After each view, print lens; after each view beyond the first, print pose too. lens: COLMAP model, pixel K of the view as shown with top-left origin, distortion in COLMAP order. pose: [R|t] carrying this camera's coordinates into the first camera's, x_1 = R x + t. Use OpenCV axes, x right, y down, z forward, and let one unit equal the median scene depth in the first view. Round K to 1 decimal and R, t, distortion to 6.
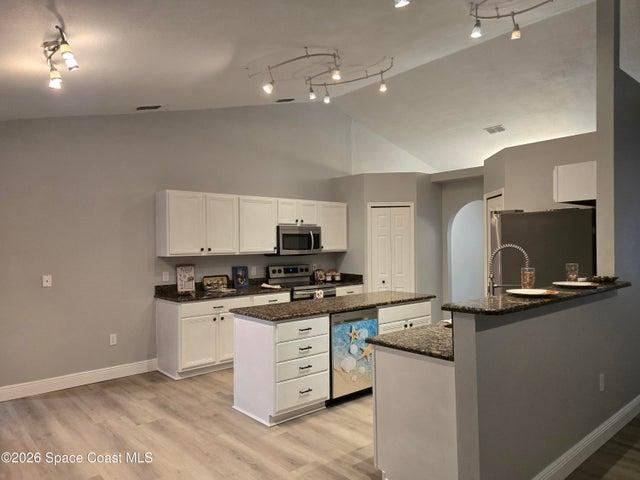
lens RADIAL K [[429.1, 0, 313.0], [0, 429.1, 243.8], [0, 0, 1]] dist [0.067056, -0.051132]
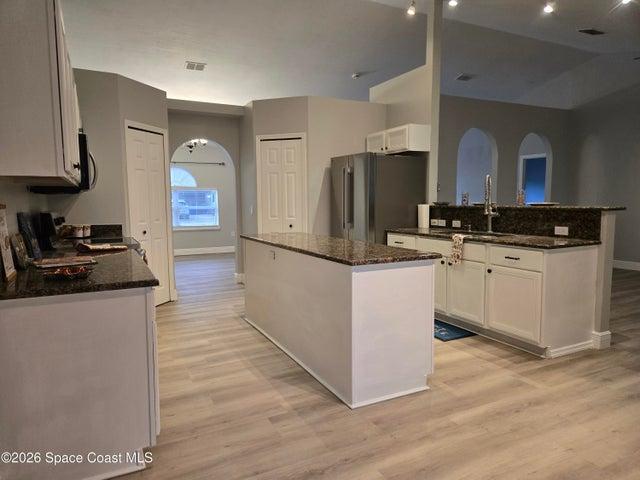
lens RADIAL K [[429.1, 0, 314.6], [0, 429.1, 238.7], [0, 0, 1]] dist [0.067056, -0.051132]
pose [[0.253793, -0.078209, 0.964092, -0.638132], [0.004535, 0.996811, 0.079670, 0.054907], [-0.967248, -0.015847, 0.253338, 0.705296]]
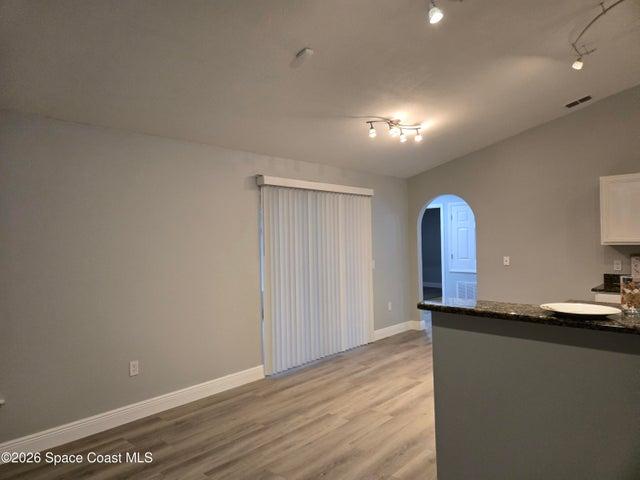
lens RADIAL K [[429.1, 0, 315.8], [0, 429.1, 238.3], [0, 0, 1]] dist [0.067056, -0.051132]
pose [[0.107070, 0.012251, -0.994176, 0.594380], [0.013423, 0.999815, 0.013766, -0.008477], [0.994161, -0.014818, 0.106886, 0.248031]]
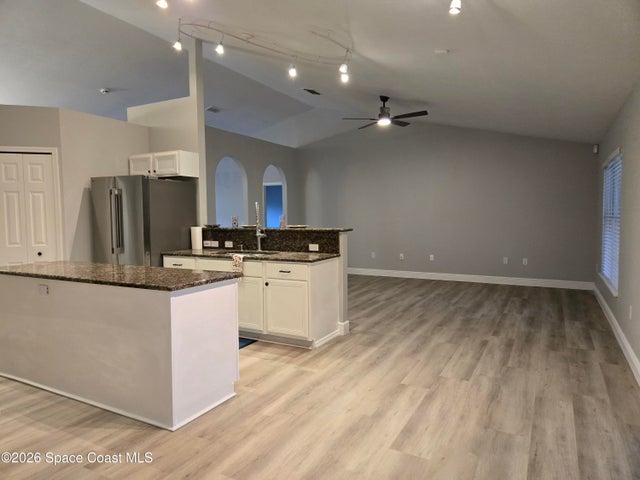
lens RADIAL K [[429.1, 0, 315.0], [0, 429.1, 235.8], [0, 0, 1]] dist [0.067056, -0.051132]
pose [[-0.337389, -0.029537, 0.940902, -0.696537], [0.013693, 0.999248, 0.036278, 0.043224], [-0.941266, 0.025124, -0.336731, 0.800173]]
